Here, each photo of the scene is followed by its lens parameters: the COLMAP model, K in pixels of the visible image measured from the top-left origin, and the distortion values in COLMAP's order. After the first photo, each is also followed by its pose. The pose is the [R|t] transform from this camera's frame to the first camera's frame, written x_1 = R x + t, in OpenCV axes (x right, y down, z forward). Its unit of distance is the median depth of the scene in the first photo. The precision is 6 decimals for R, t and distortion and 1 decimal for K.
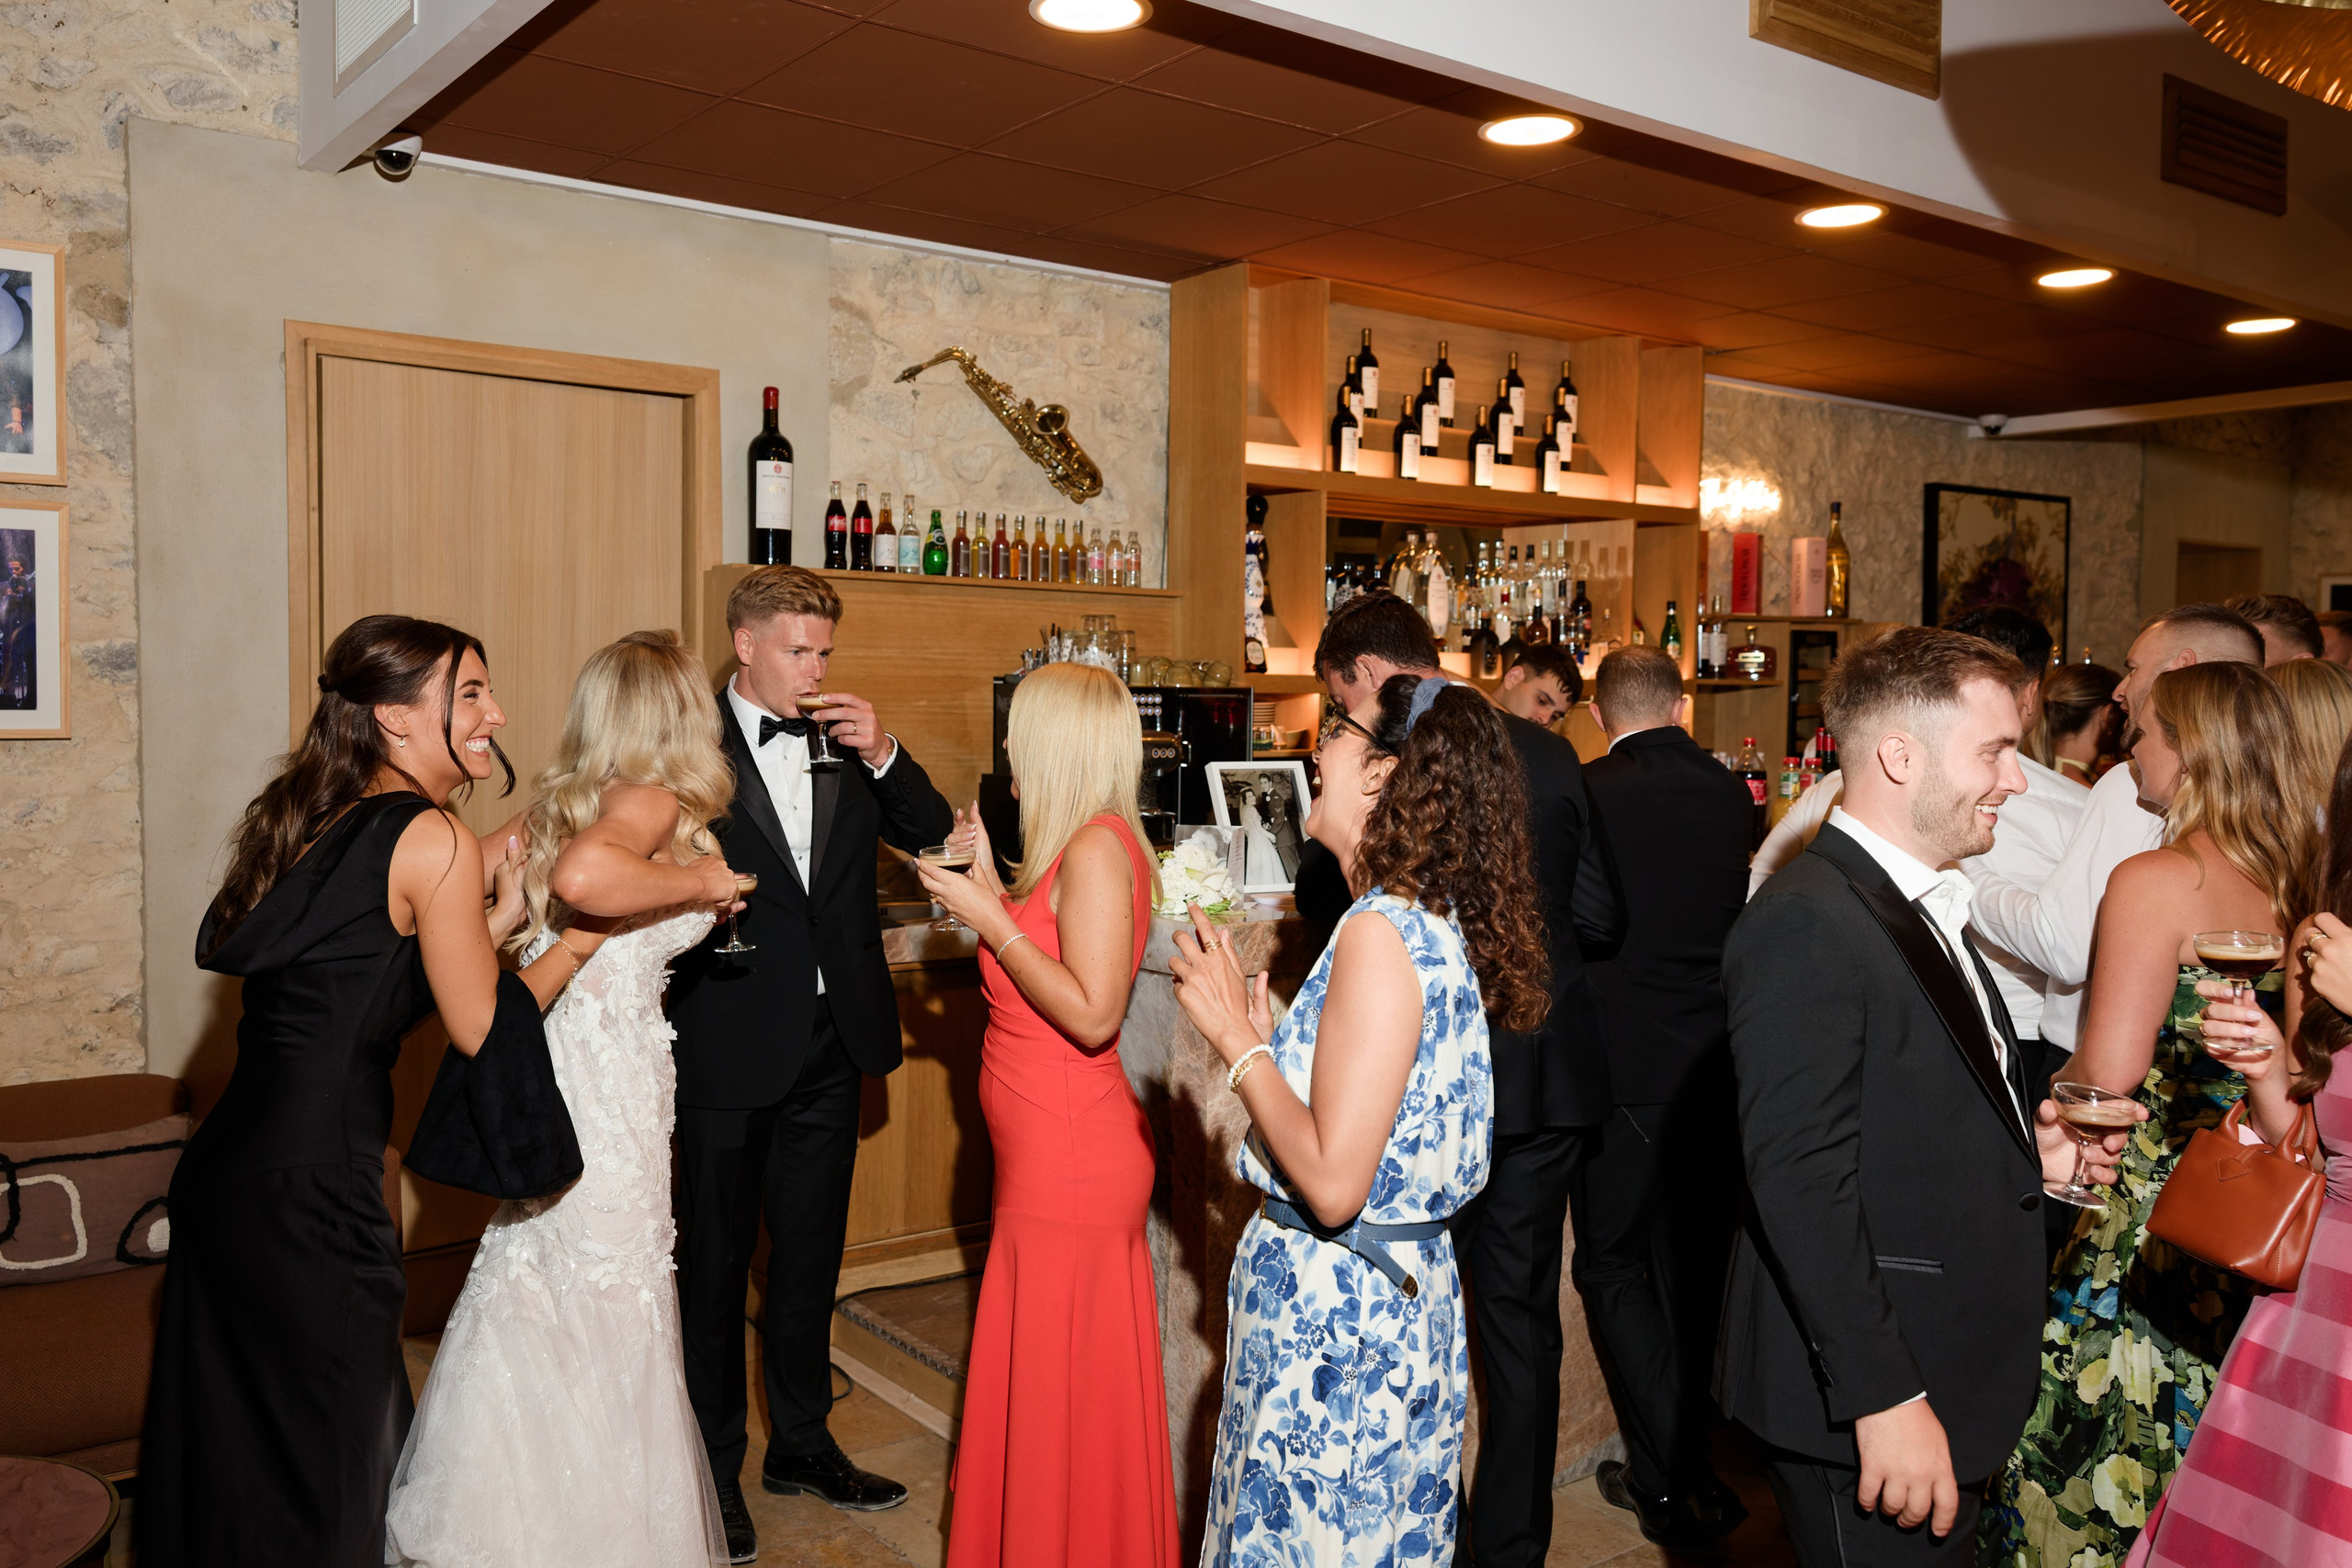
lens RADIAL K [[1949.9, 0, 1176.0], [0, 1949.9, 784.0], [0, 0, 1]] dist [0.011575, 0.007178]
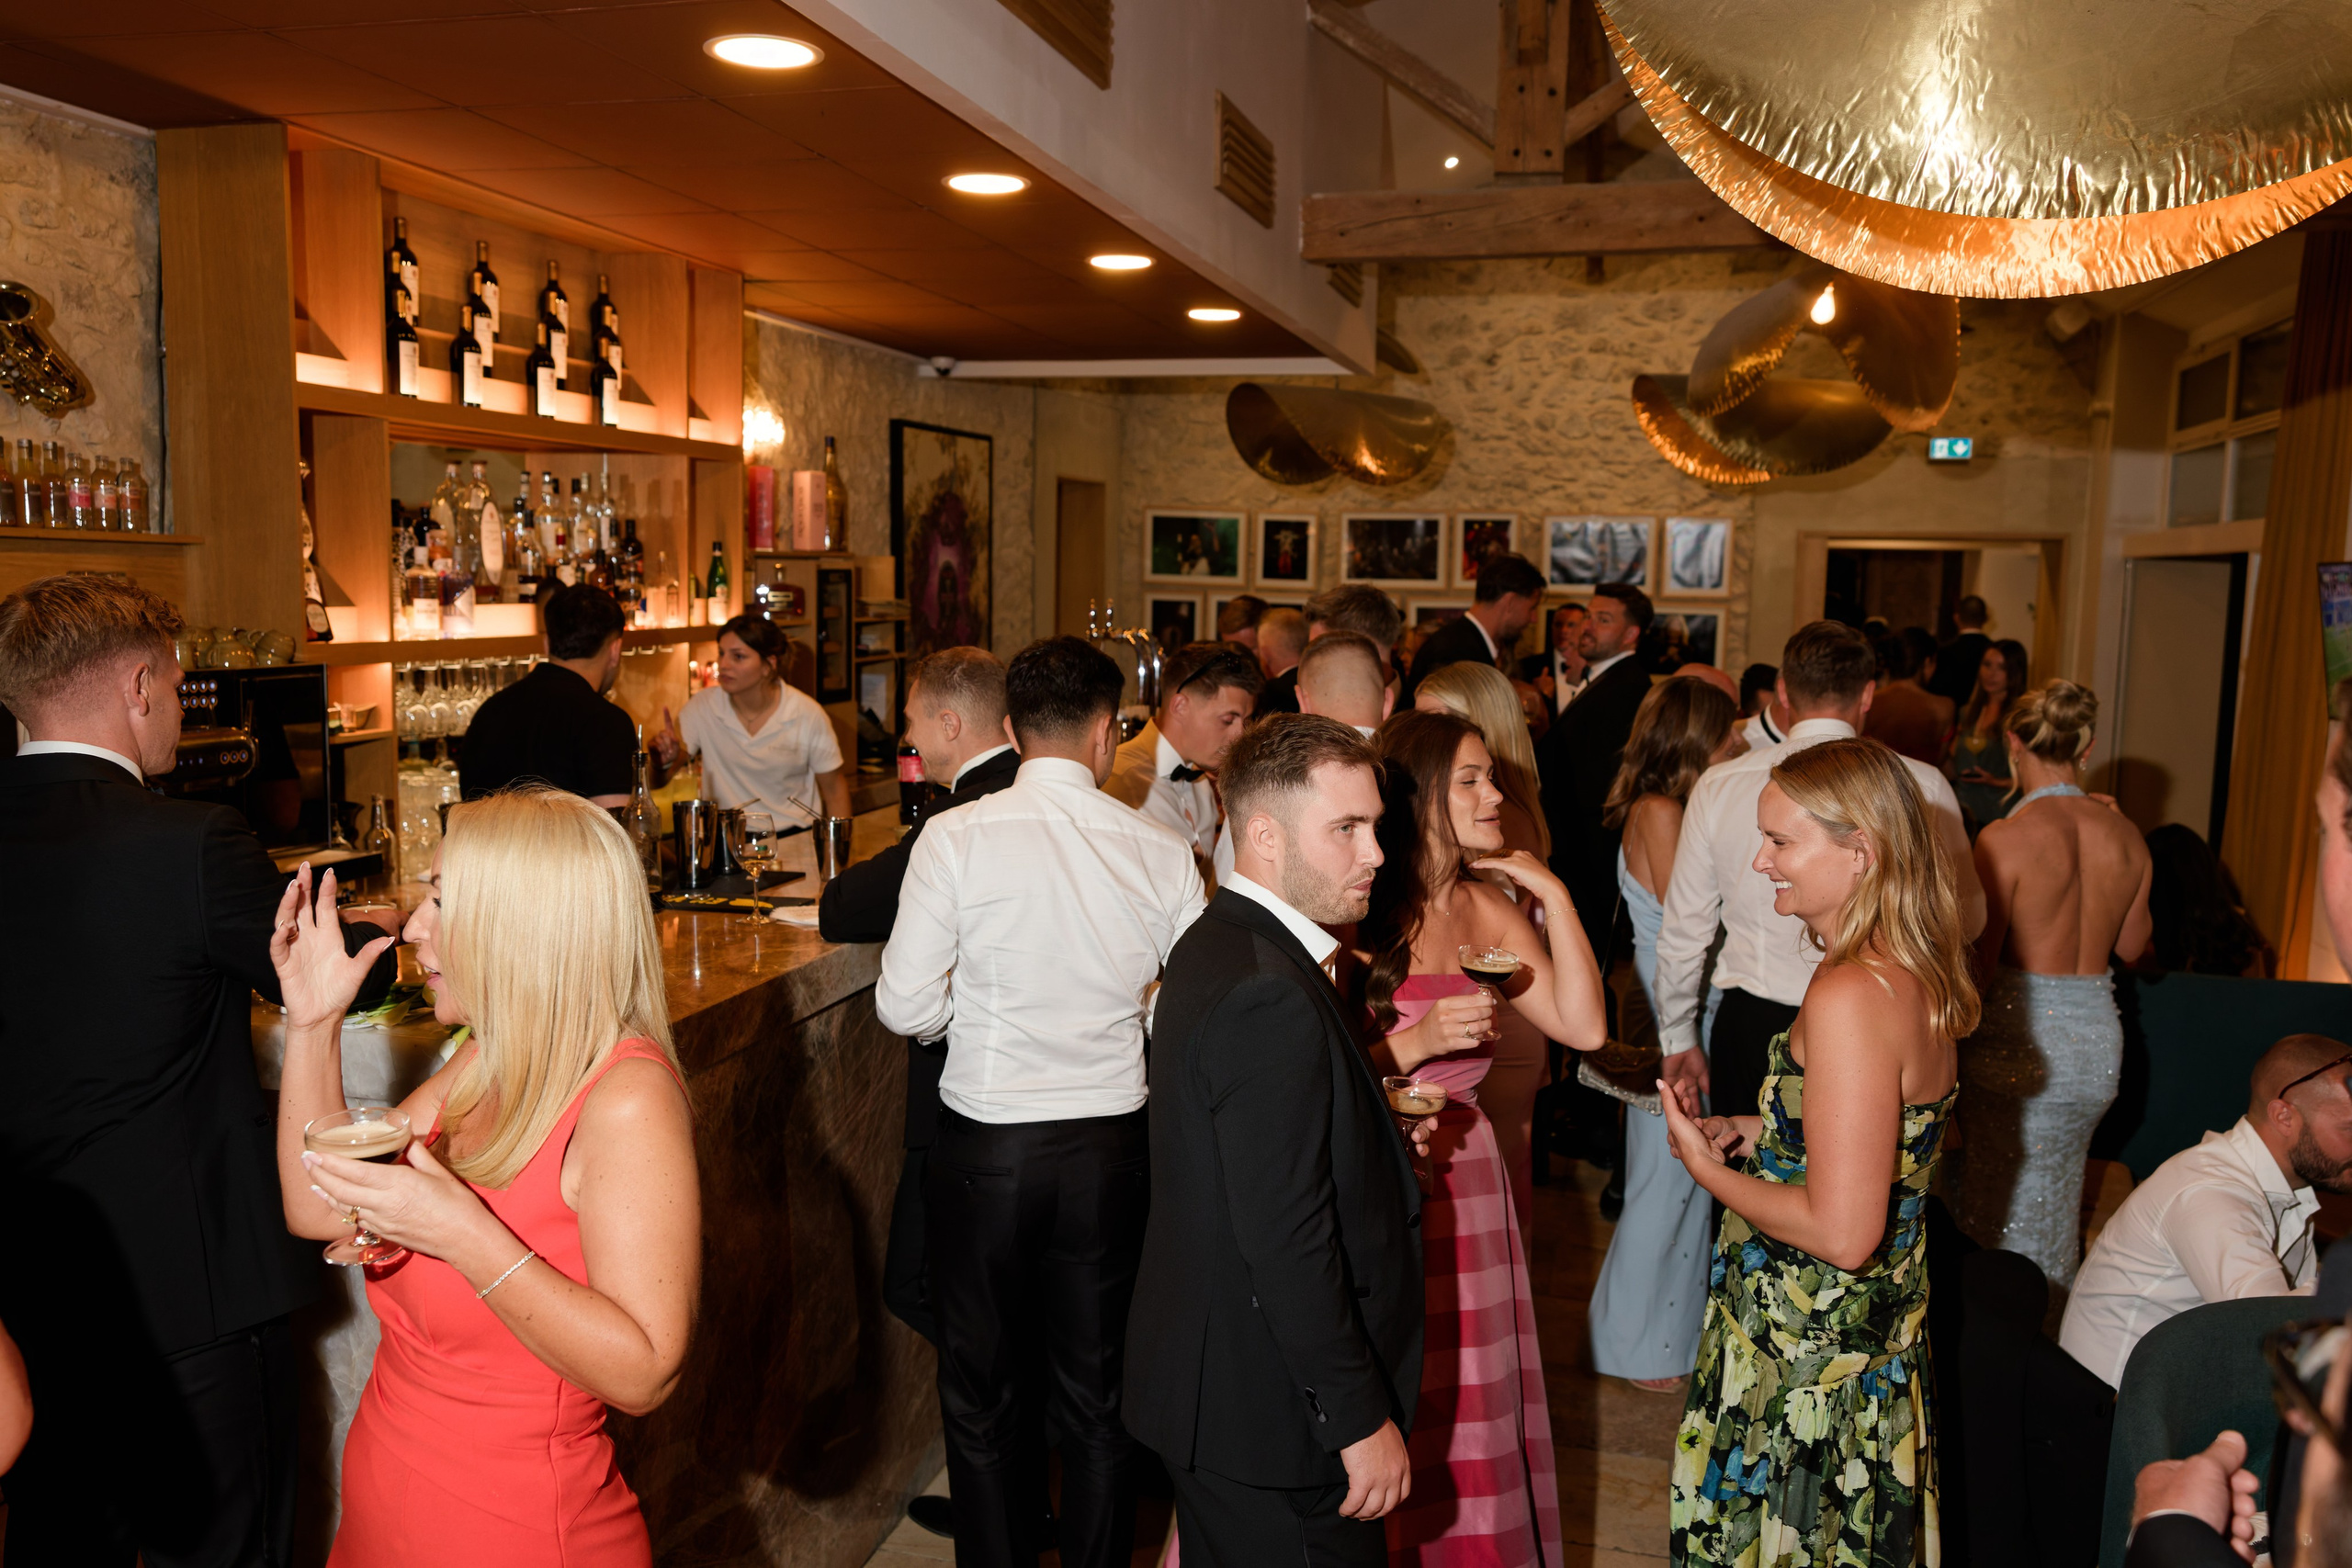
lens RADIAL K [[1835.5, 0, 1211.7], [0, 1835.5, 787.6], [0, 0, 1]] dist [0.004797, 0.011187]
pose [[0.769223, -0.071468, 0.634971, -0.150035], [0.016478, 0.995614, 0.092098, -0.055980], [-0.638768, -0.060381, 0.767027, 0.156445]]
